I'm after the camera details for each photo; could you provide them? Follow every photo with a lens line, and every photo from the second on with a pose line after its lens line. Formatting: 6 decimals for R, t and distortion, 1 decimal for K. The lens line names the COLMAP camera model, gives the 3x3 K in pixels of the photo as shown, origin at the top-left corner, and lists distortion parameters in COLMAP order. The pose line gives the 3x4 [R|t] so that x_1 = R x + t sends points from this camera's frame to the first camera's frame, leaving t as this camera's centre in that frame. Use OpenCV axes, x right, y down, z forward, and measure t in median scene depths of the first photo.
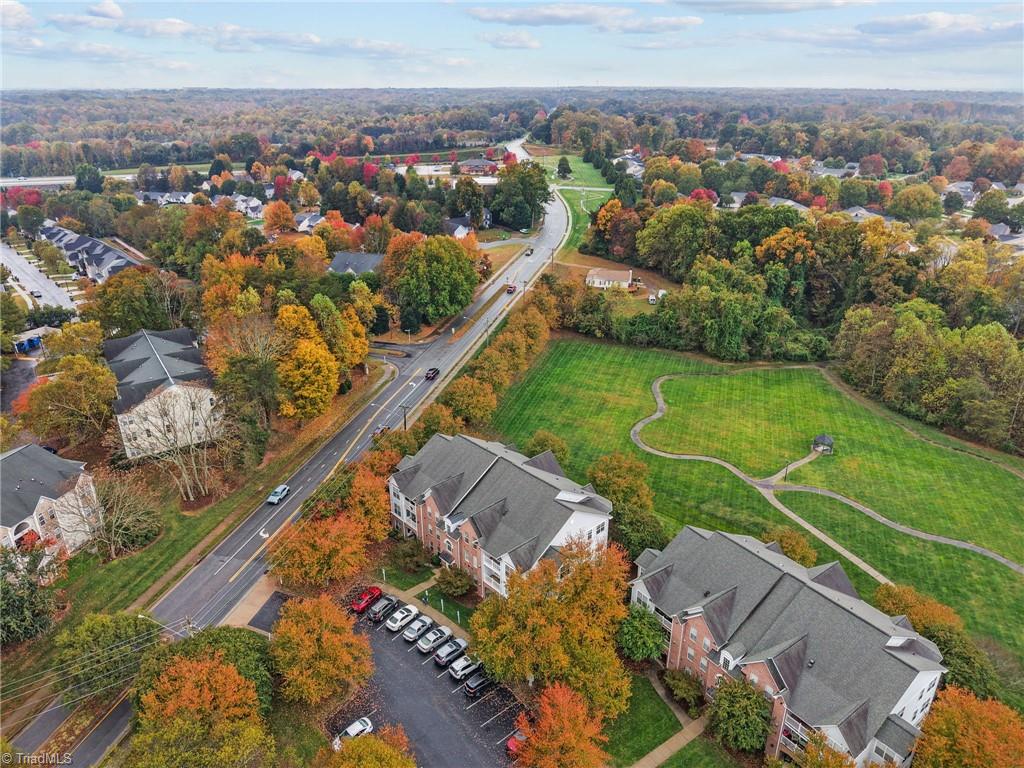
lens RADIAL K [[683.1, 0, 507.8], [0, 683.1, 376.4], [0, 0, 1]] dist [0.028677, -0.029537]
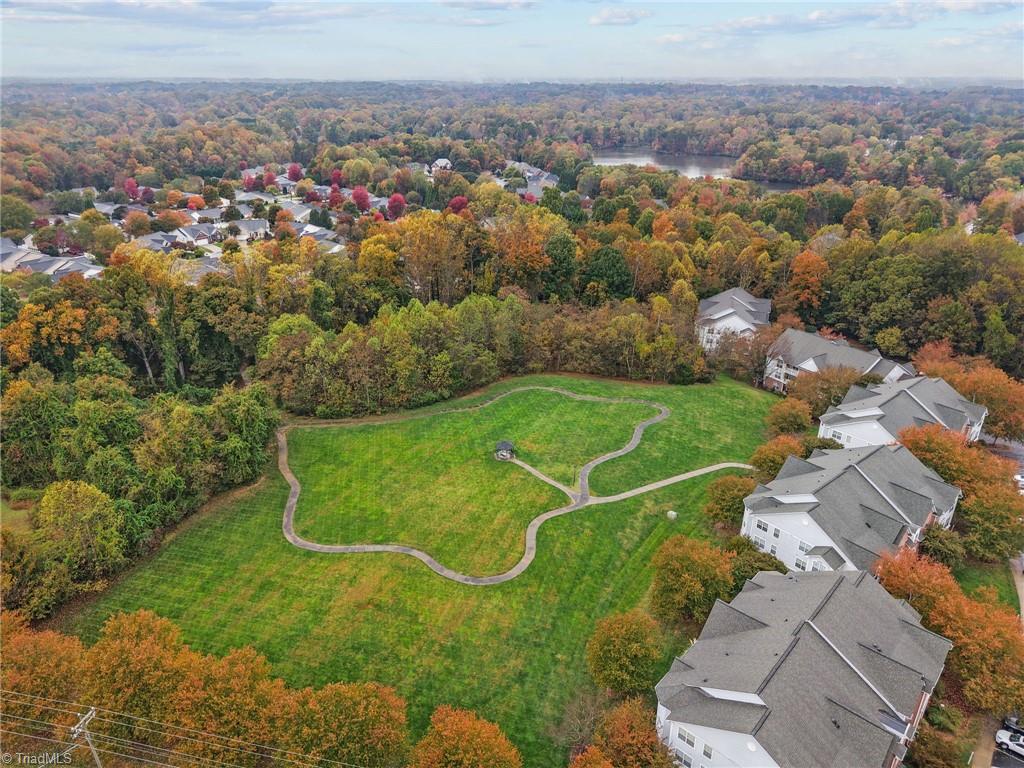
lens RADIAL K [[683.1, 0, 512.4], [0, 683.1, 384.1], [0, 0, 1]] dist [0.028677, -0.029537]
pose [[-0.078157, -0.409143, 0.909117, -0.372778], [0.388519, 0.827308, 0.405726, -0.350706], [-0.918120, 0.384919, 0.094300, 0.796751]]
